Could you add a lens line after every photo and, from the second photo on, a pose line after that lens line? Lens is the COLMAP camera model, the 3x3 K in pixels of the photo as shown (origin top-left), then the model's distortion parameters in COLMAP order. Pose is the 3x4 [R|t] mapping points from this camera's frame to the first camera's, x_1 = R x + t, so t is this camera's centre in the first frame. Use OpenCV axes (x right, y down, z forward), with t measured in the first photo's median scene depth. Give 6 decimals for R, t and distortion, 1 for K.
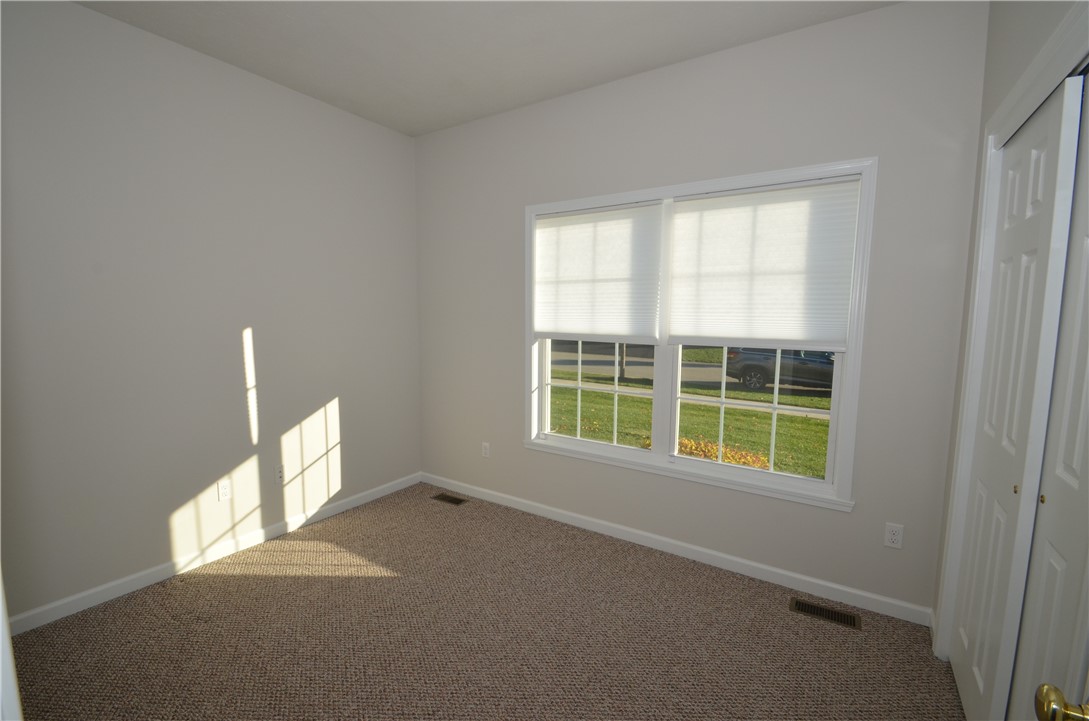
lens RADIAL K [[454.1, 0, 548.4], [0, 454.1, 359.1], [0, 0, 1]] dist [-0.016991, -0.000140]
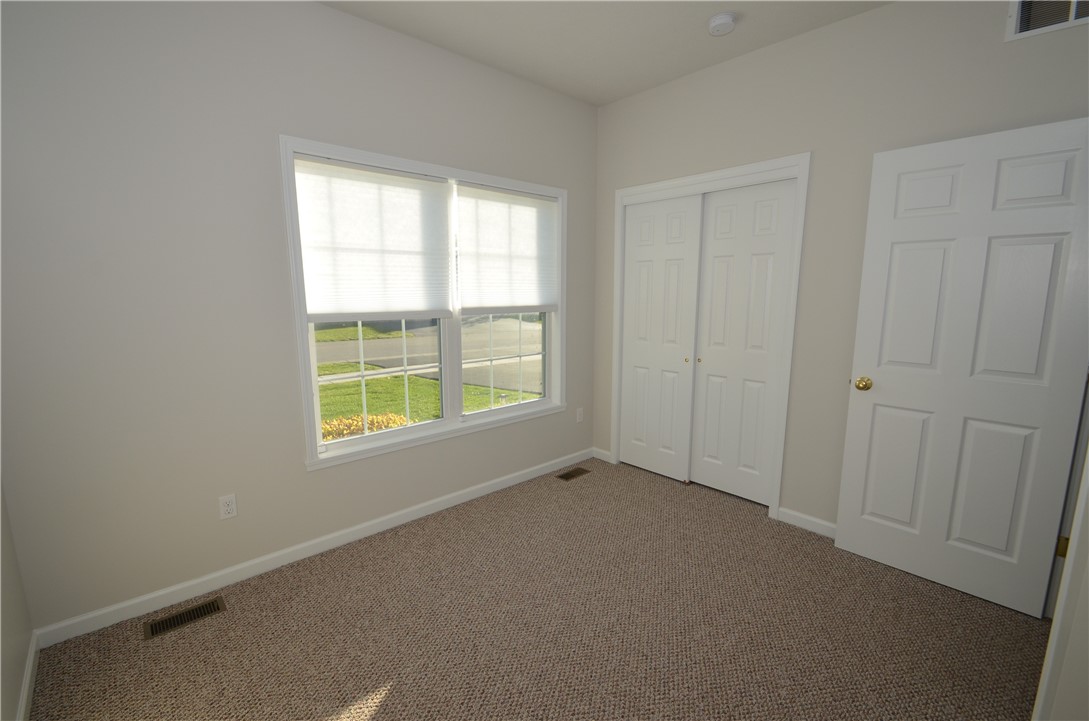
lens RADIAL K [[478.7, 0, 531.3], [0, 478.7, 363.8], [0, 0, 1]] dist [0.001665, -0.000893]
pose [[0.275722, -0.157311, 0.948278, -0.751350], [0.101082, 0.985793, 0.134144, -0.052486], [-0.955908, 0.058867, 0.287706, 0.471277]]
